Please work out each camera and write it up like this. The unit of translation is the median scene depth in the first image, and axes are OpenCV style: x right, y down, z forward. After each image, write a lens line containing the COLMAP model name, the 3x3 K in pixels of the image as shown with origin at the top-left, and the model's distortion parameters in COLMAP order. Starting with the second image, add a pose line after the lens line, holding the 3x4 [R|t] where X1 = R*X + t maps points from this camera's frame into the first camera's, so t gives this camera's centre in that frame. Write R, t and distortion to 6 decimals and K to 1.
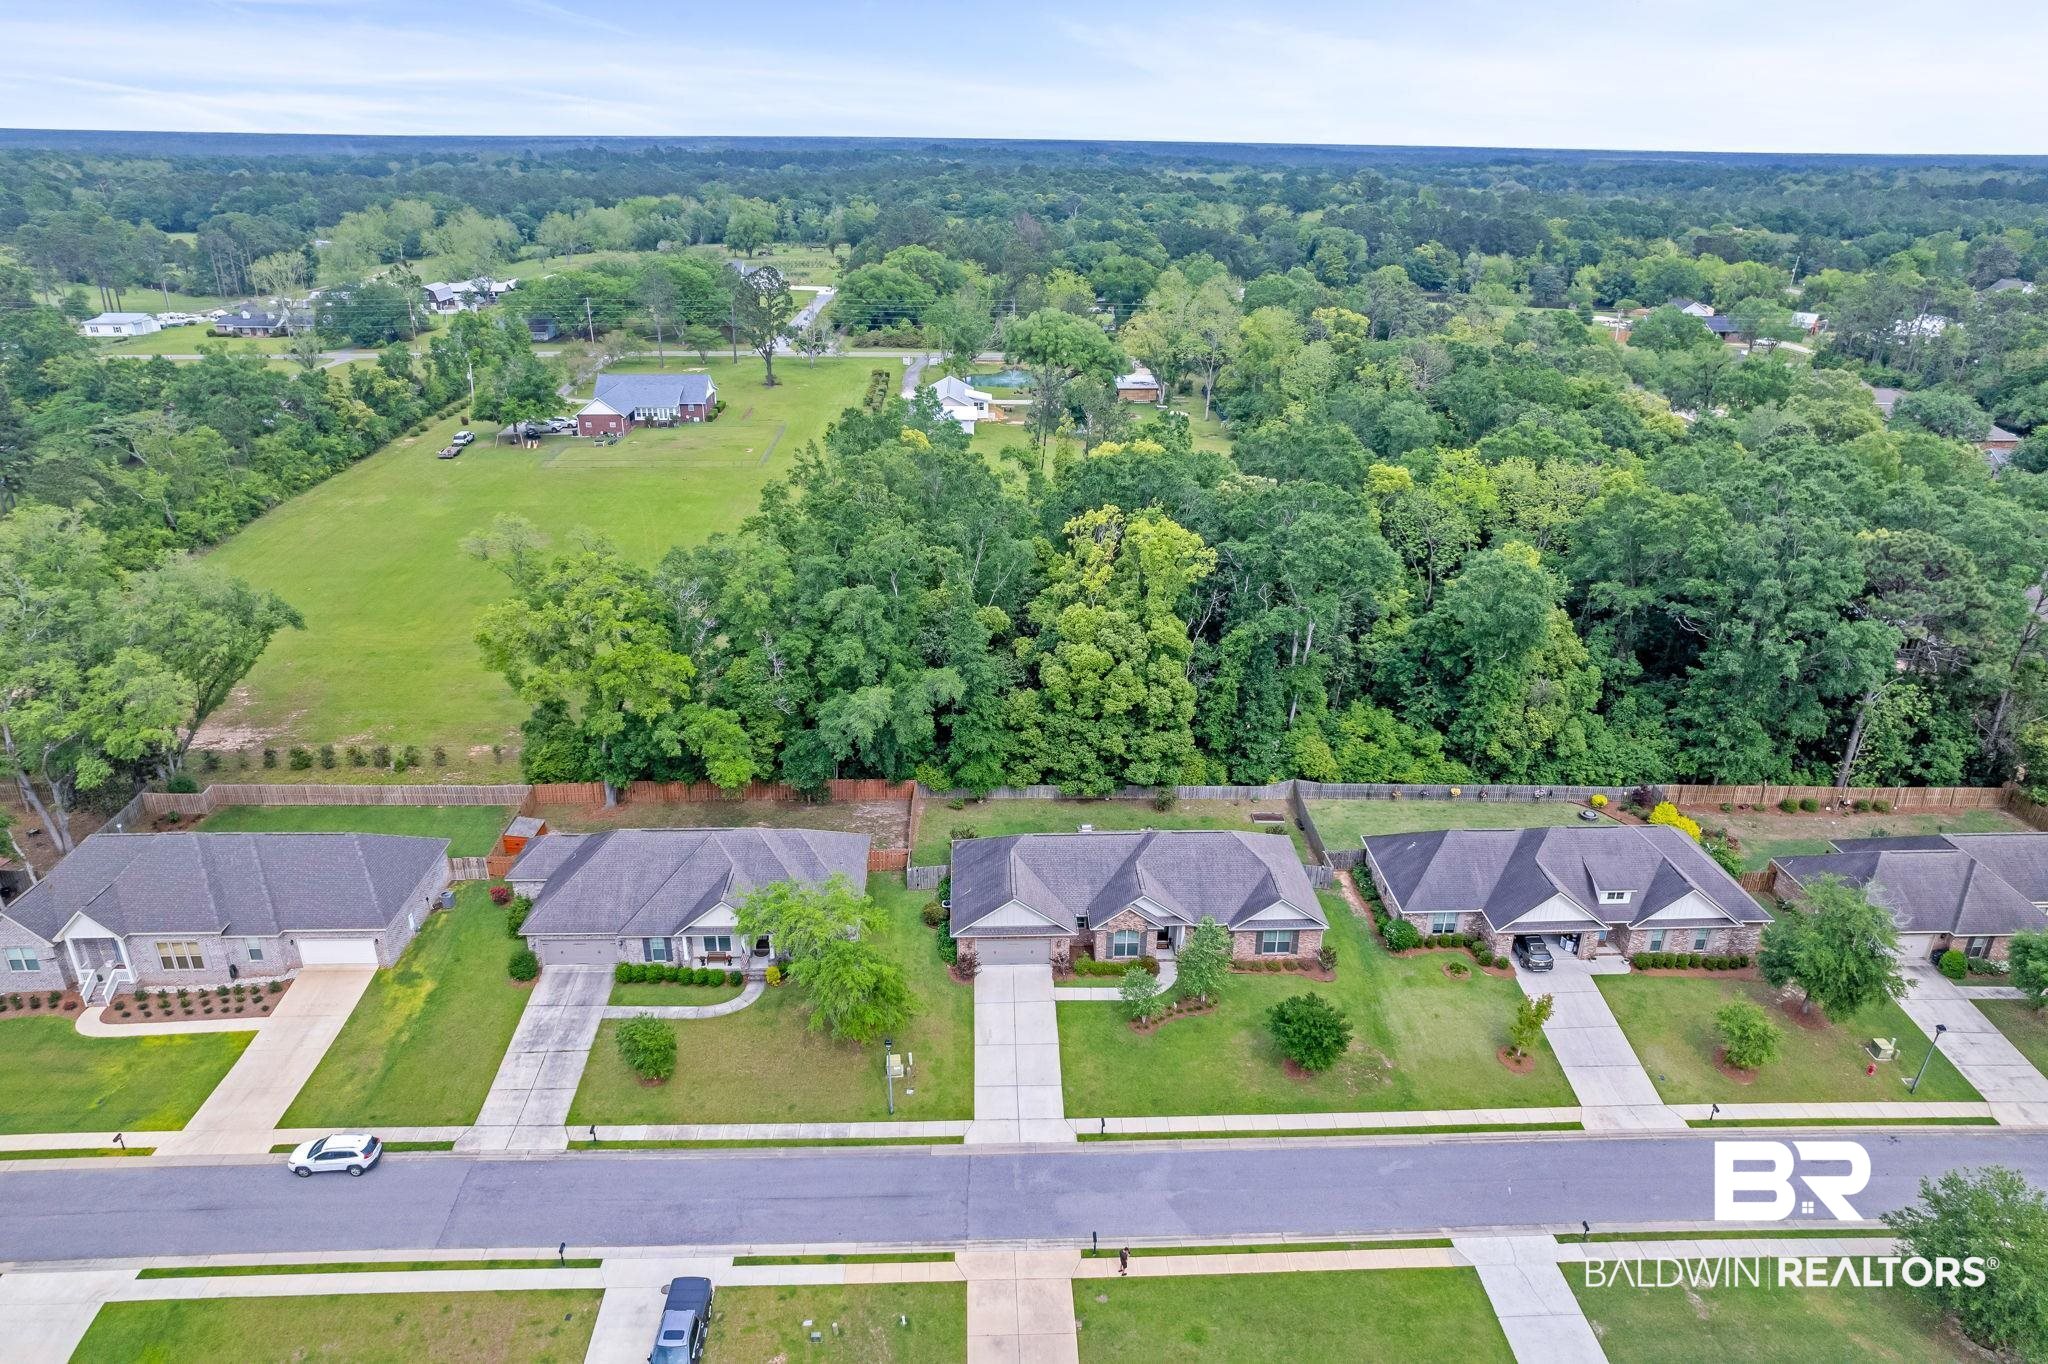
lens RADIAL K [[1444.4, 0, 1025.4], [0, 1444.4, 680.9], [0, 0, 1]] dist [-0.067139, 0.055884]
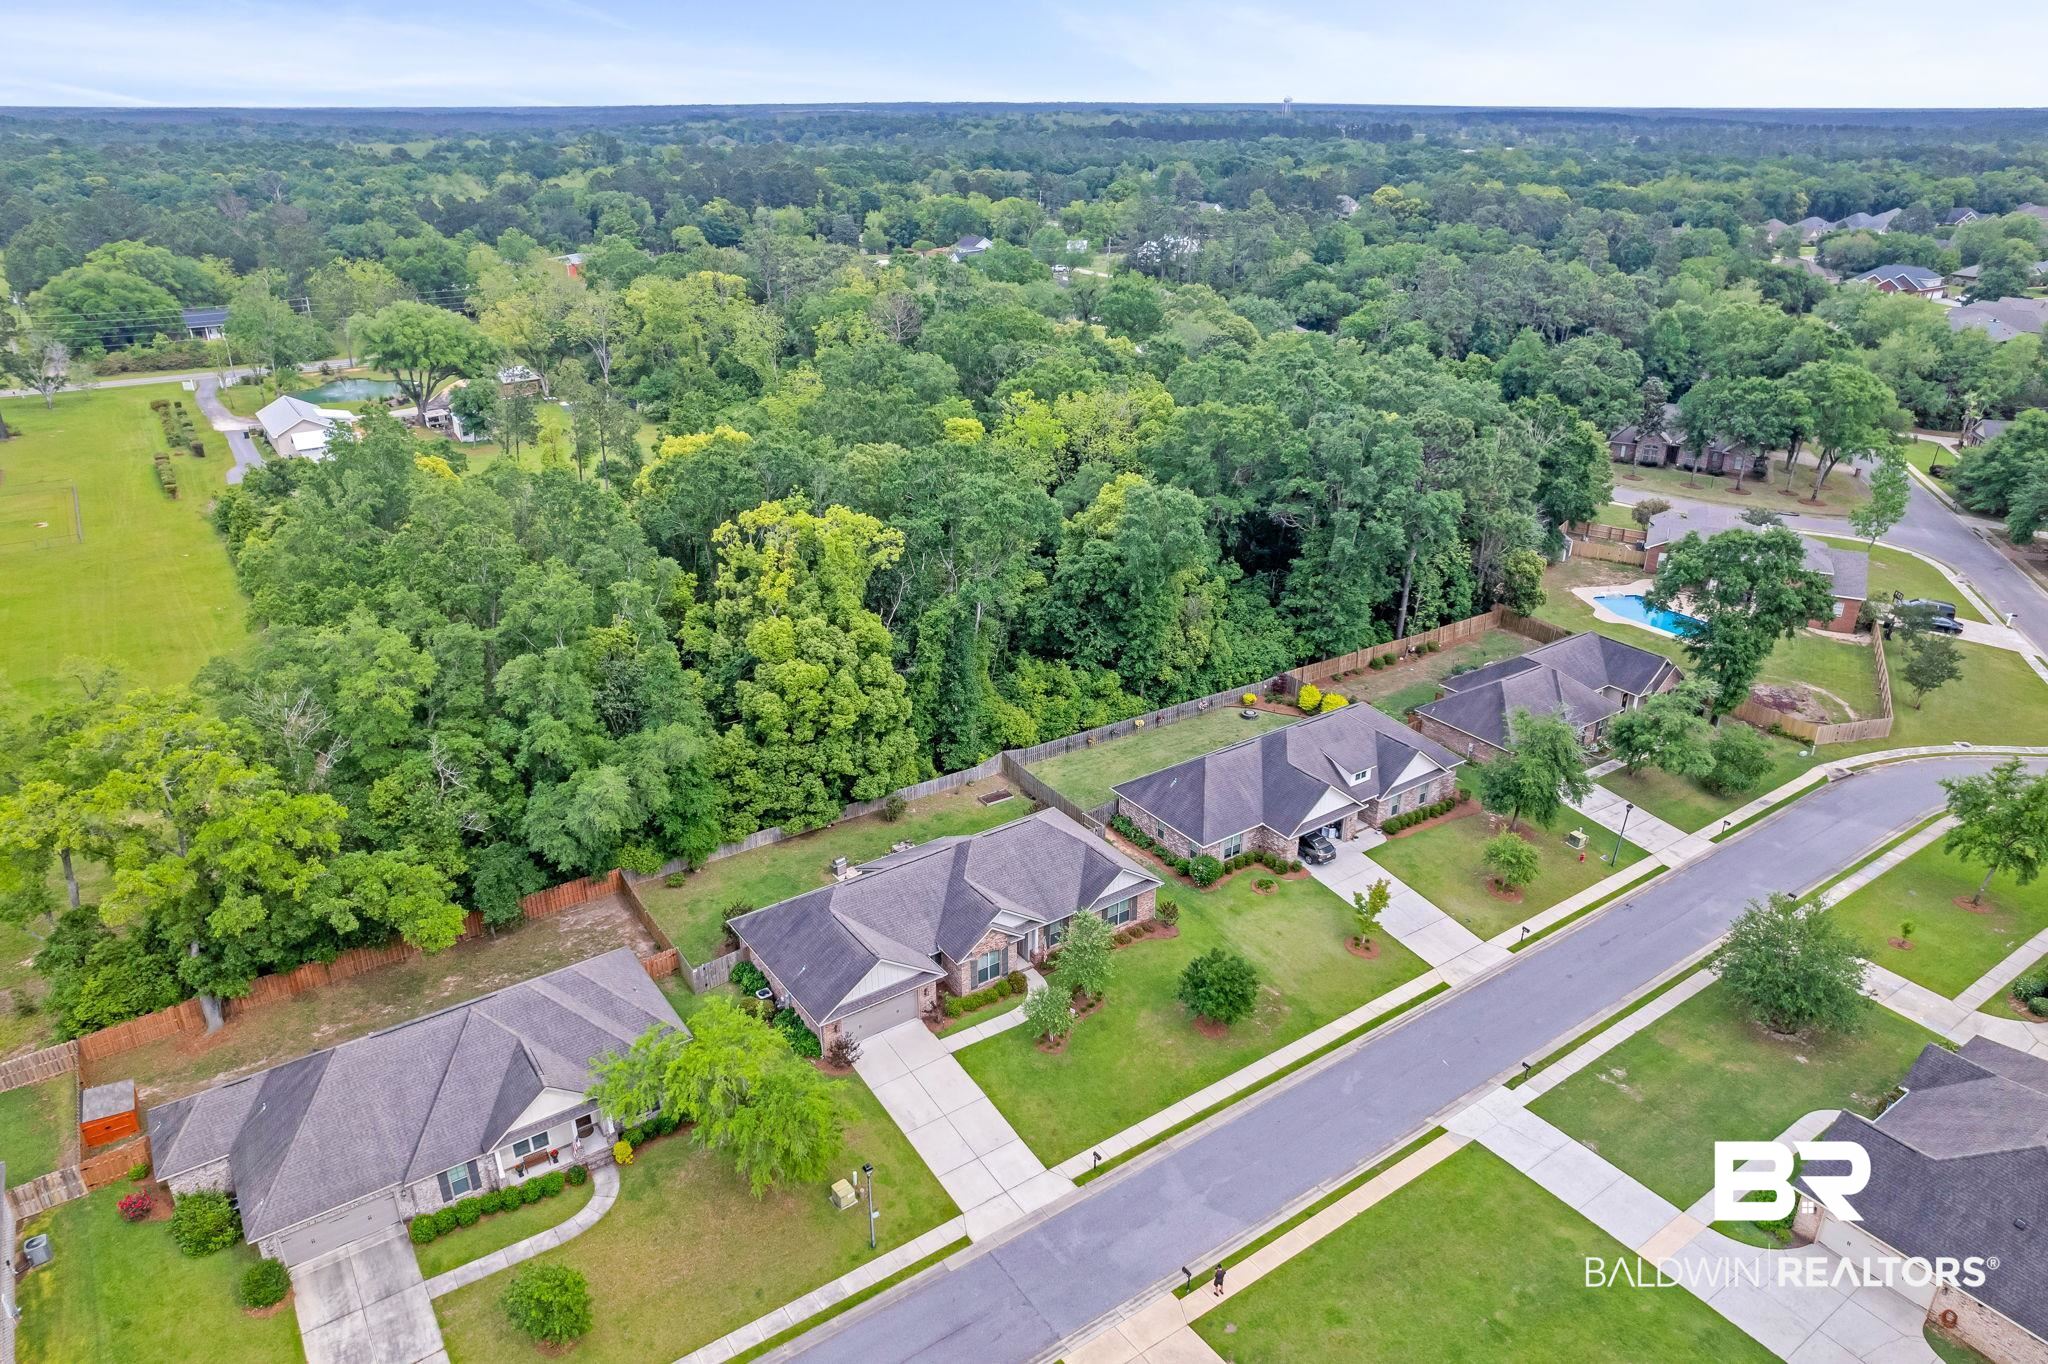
lens RADIAL K [[1444.4, 0, 1044.4], [0, 1444.4, 678.5], [0, 0, 1]] dist [-0.067139, 0.055884]
pose [[0.818614, -0.226098, 0.527968, -0.296116], [0.214973, 0.973054, 0.083386, -0.054887], [-0.532595, 0.045238, 0.845160, 0.177120]]
